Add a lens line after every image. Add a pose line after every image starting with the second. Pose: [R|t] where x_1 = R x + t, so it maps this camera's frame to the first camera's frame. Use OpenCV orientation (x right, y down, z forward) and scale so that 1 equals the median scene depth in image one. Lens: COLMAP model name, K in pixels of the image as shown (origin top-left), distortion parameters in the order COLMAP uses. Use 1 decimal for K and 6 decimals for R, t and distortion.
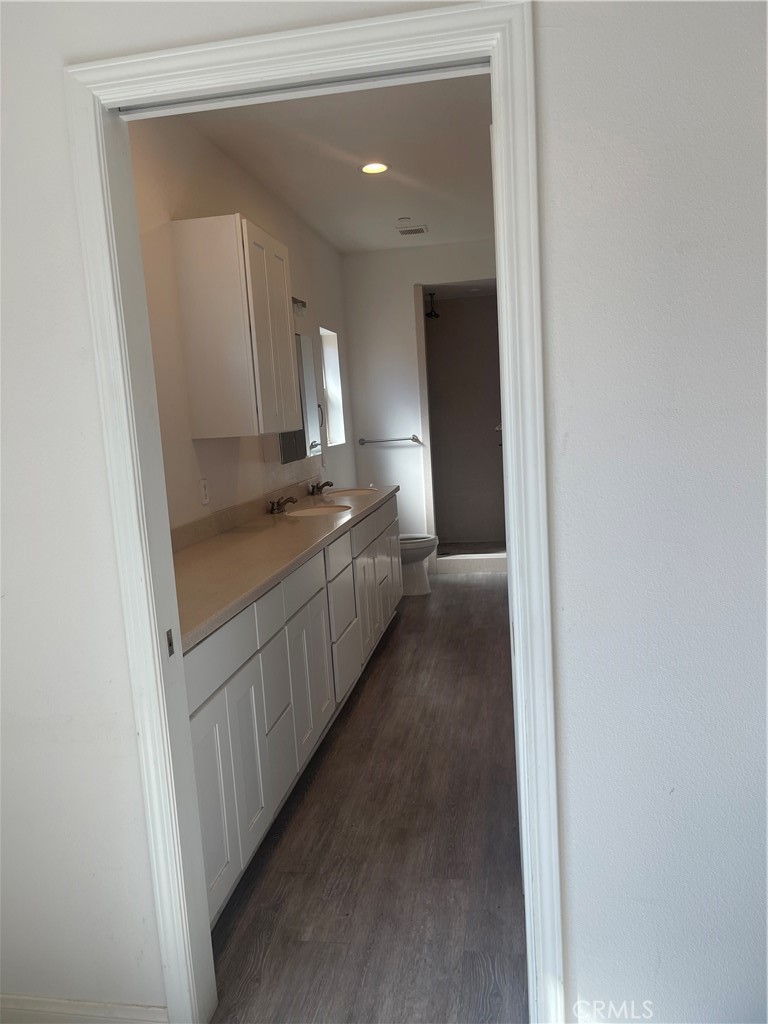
lens RADIAL K [[785.0, 0, 384.0], [0, 785.0, 512.0], [0, 0, 1]] dist [0.053086, -0.000510]
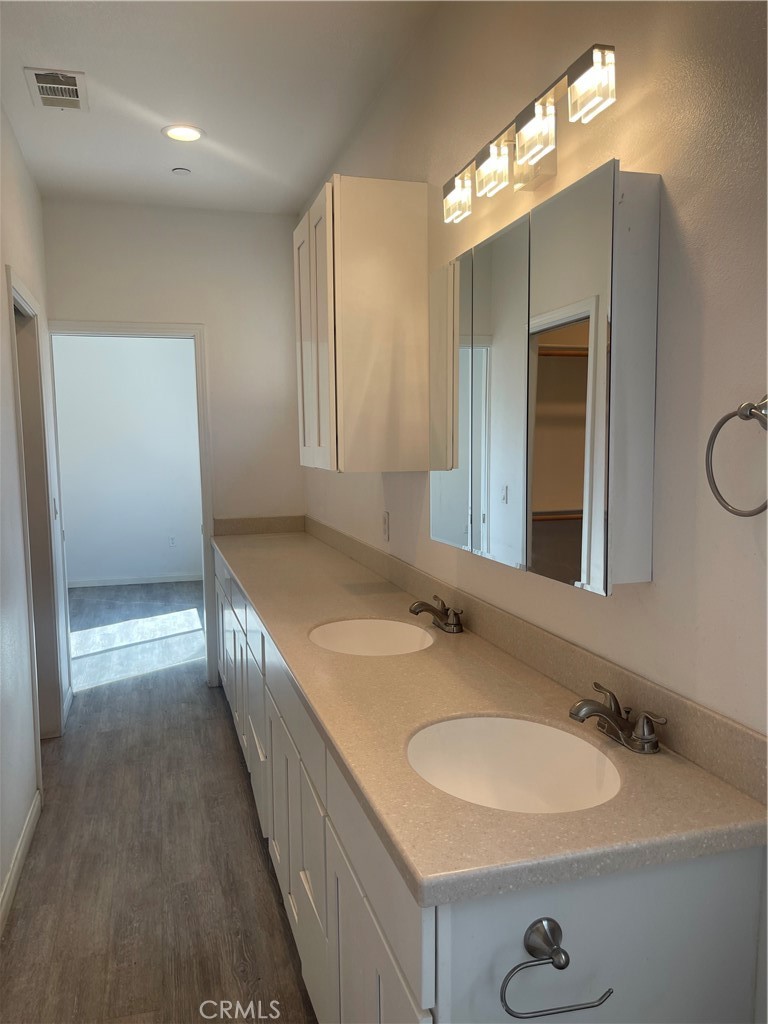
lens RADIAL K [[785.0, 0, 384.0], [0, 785.0, 512.0], [0, 0, 1]] dist [0.053086, -0.000510]
pose [[-0.897912, 0.112797, -0.425476, 0.178170], [0.012599, 0.972799, 0.231306, -0.293743], [0.439994, 0.202332, -0.874910, 2.094215]]
